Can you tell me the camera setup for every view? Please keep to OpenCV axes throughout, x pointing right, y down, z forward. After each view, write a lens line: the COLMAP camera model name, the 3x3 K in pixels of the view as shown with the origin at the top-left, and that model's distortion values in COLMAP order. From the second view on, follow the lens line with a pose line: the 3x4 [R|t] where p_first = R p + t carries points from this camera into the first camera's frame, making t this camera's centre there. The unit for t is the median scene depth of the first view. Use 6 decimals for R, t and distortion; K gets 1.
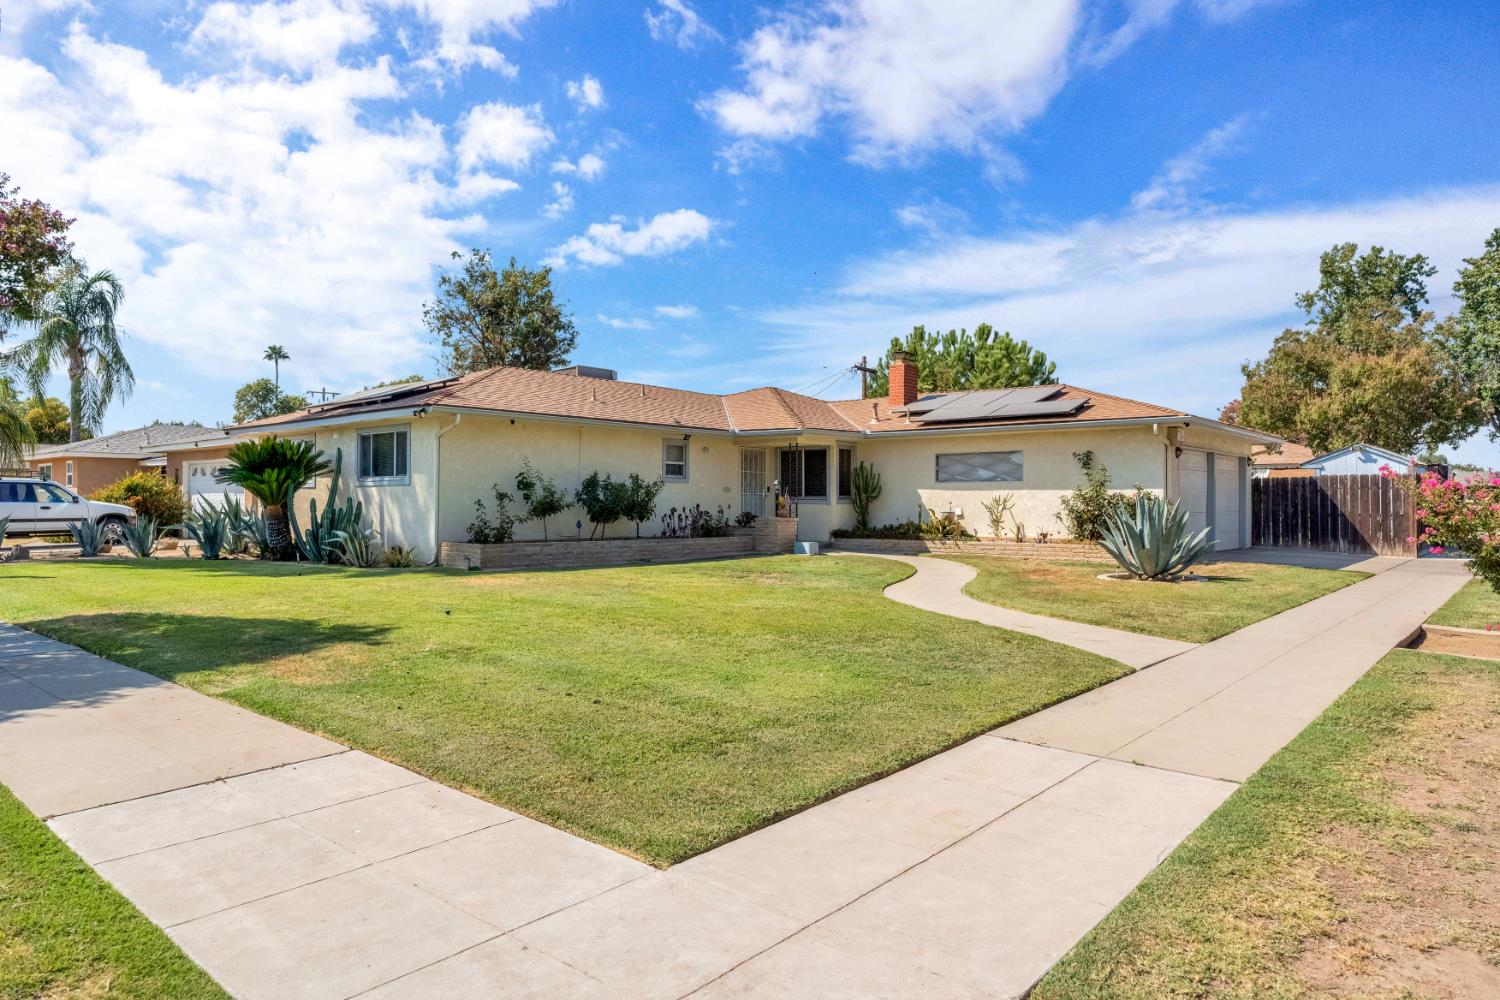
lens RADIAL K [[933.8, 0, 751.1], [0, 933.8, 498.4], [0, 0, 1]] dist [-0.001785, 0.001933]
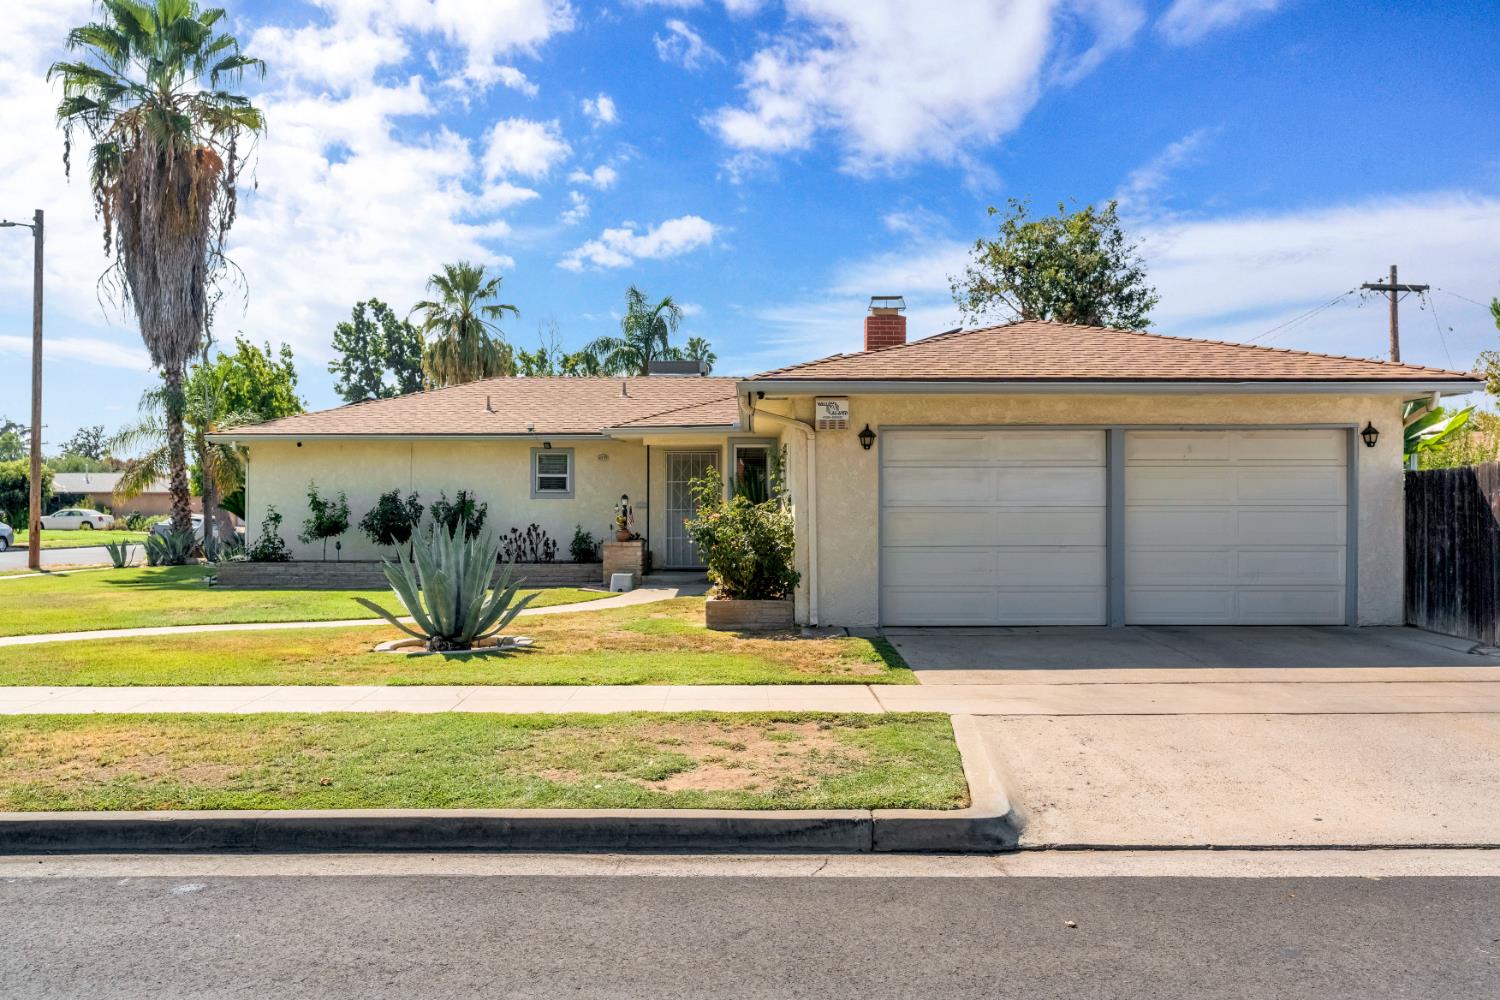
lens RADIAL K [[1171.0, 0, 748.9], [0, 1171.0, 501.4], [0, 0, 1]] dist [0.003085, 0.001394]
pose [[0.654862, -0.008562, -0.755700, 0.790995], [0.008318, 0.999957, -0.004121, -0.007569], [0.755702, -0.003588, 0.654905, 0.403005]]
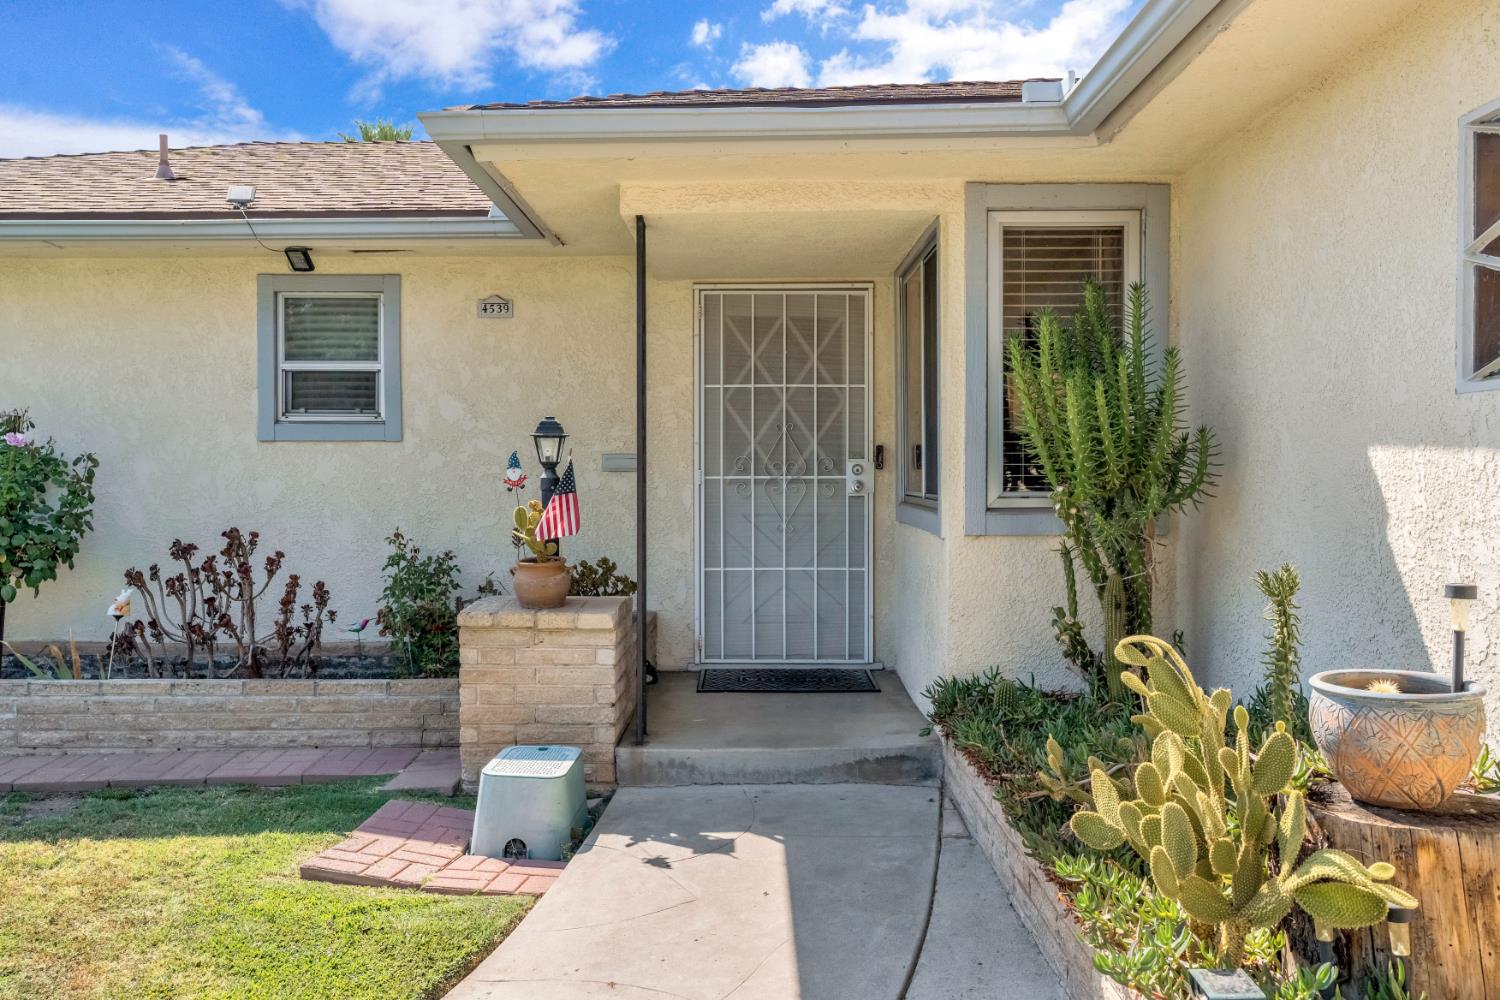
lens RADIAL K [[1213.3, 0, 750.4], [0, 1213.3, 493.6], [0, 0, 1]] dist [-0.000780, 0.000055]
pose [[0.655073, 0.009011, -0.755512, 0.237440], [0.010103, 0.999735, 0.020684, -0.007249], [0.755498, -0.021183, 0.654808, 0.805923]]
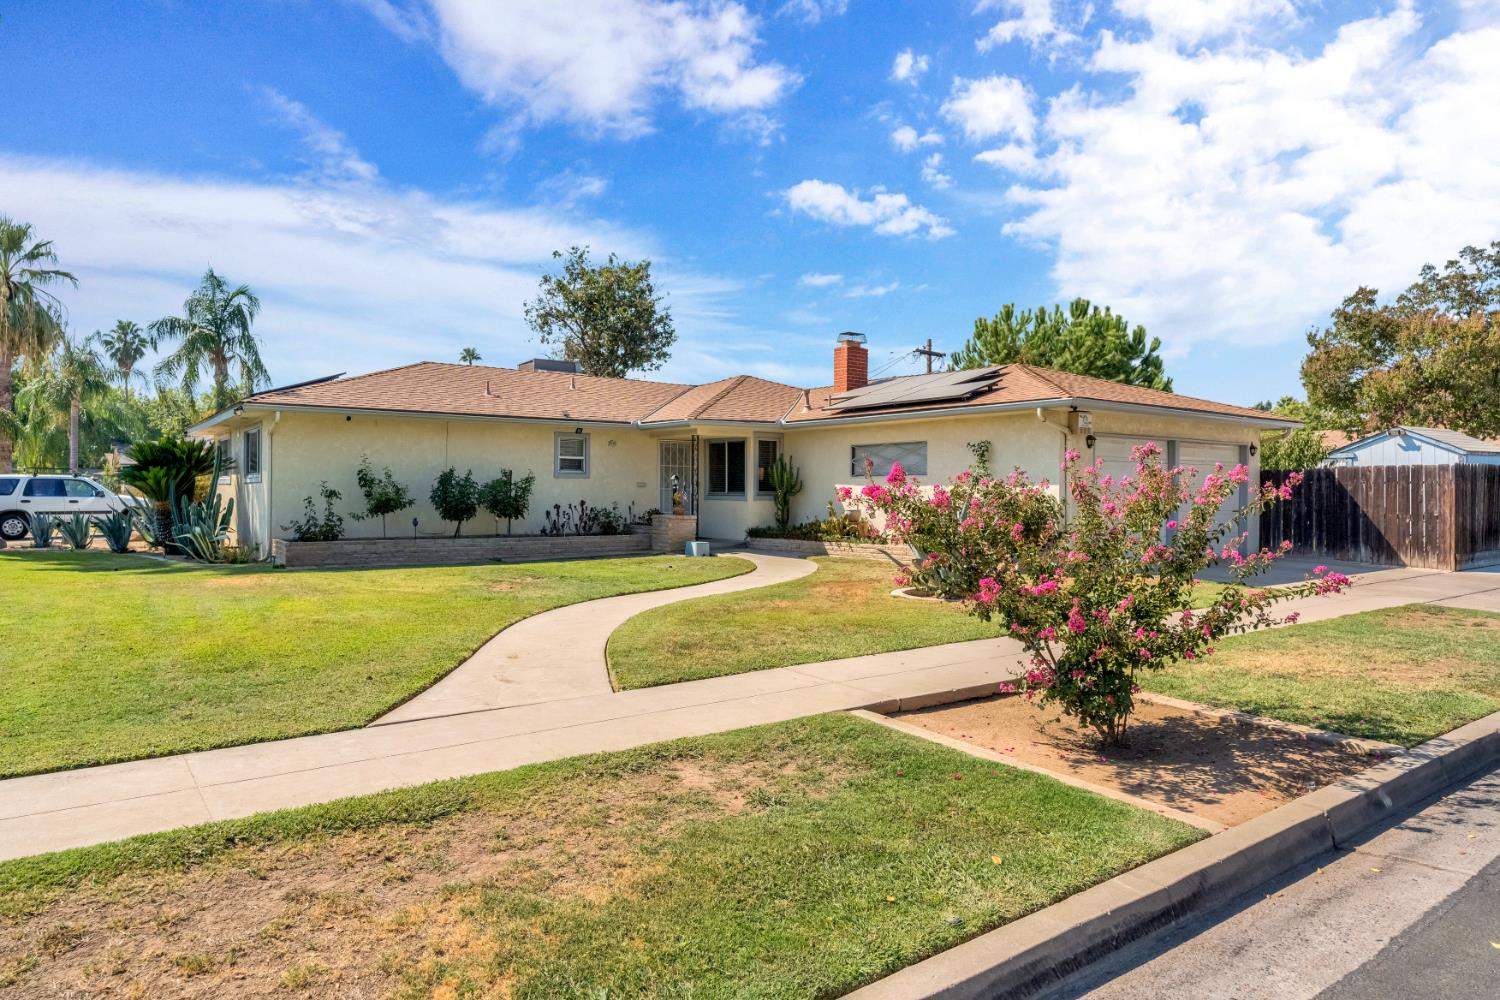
lens RADIAL K [[933.8, 0, 747.4], [0, 933.8, 500.4], [0, 0, 1]] dist [-0.001785, 0.001933]
pose [[0.975783, 0.002683, -0.218726, 0.284425], [0.000112, 0.999919, 0.012763, -0.005703], [0.218743, -0.012478, 0.975703, 0.094512]]
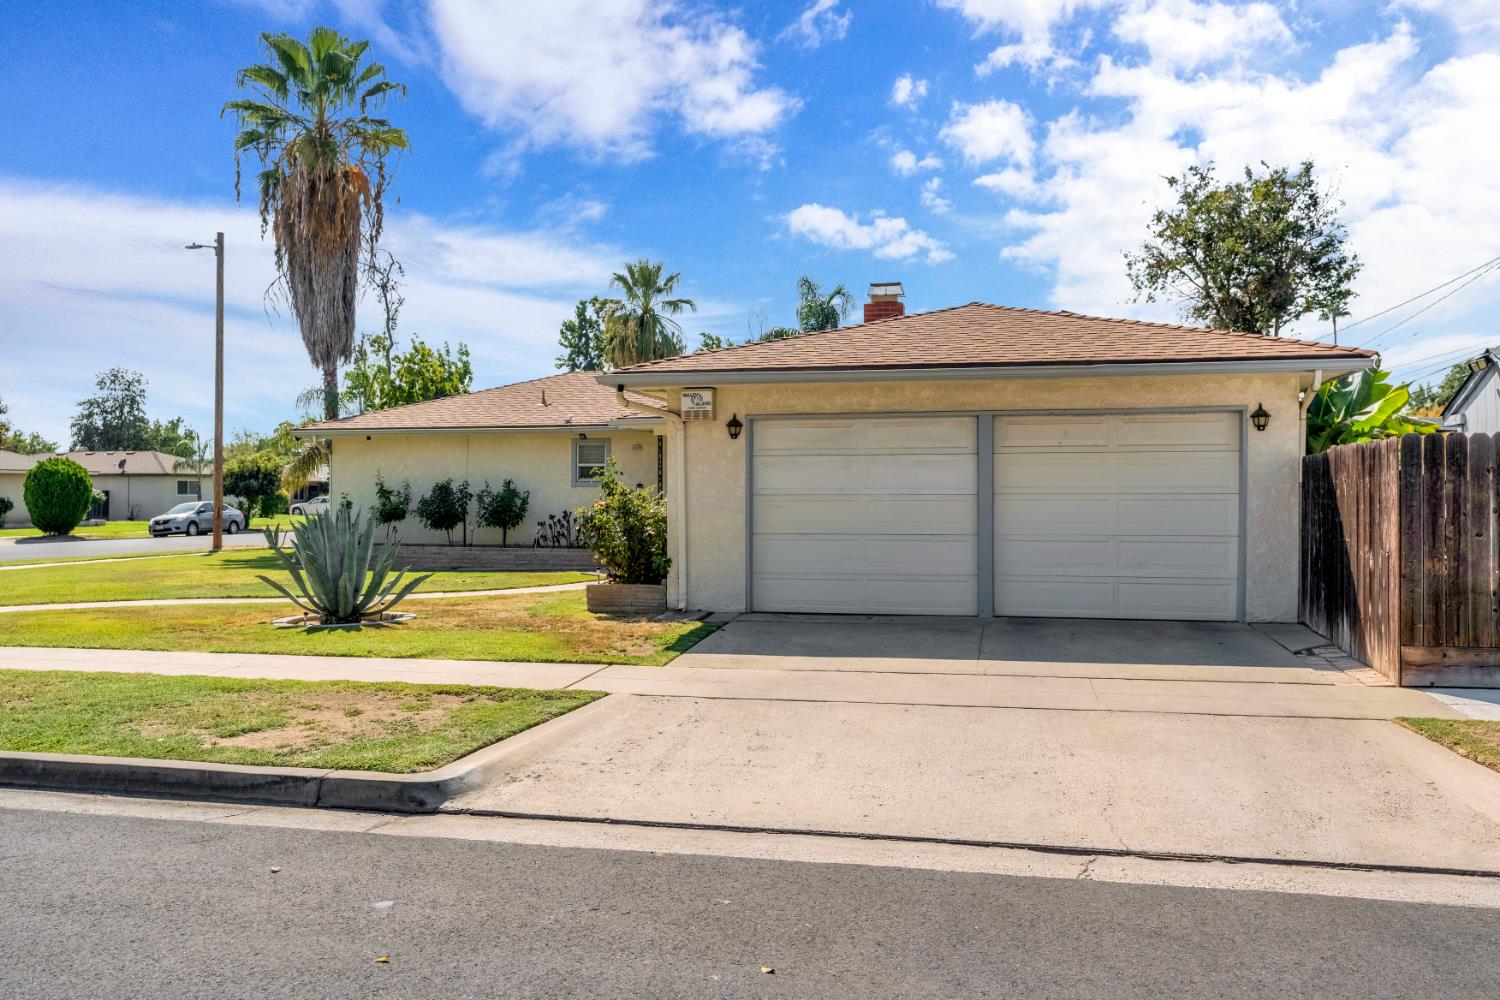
lens RADIAL K [[1171.0, 0, 749.0], [0, 1171.0, 501.7], [0, 0, 1]] dist [0.003085, 0.001394]
pose [[0.476631, 0.000399, -0.879103, 0.918878], [0.008168, 0.999955, 0.004883, -0.006192], [0.879065, -0.009508, 0.476606, 0.554055]]
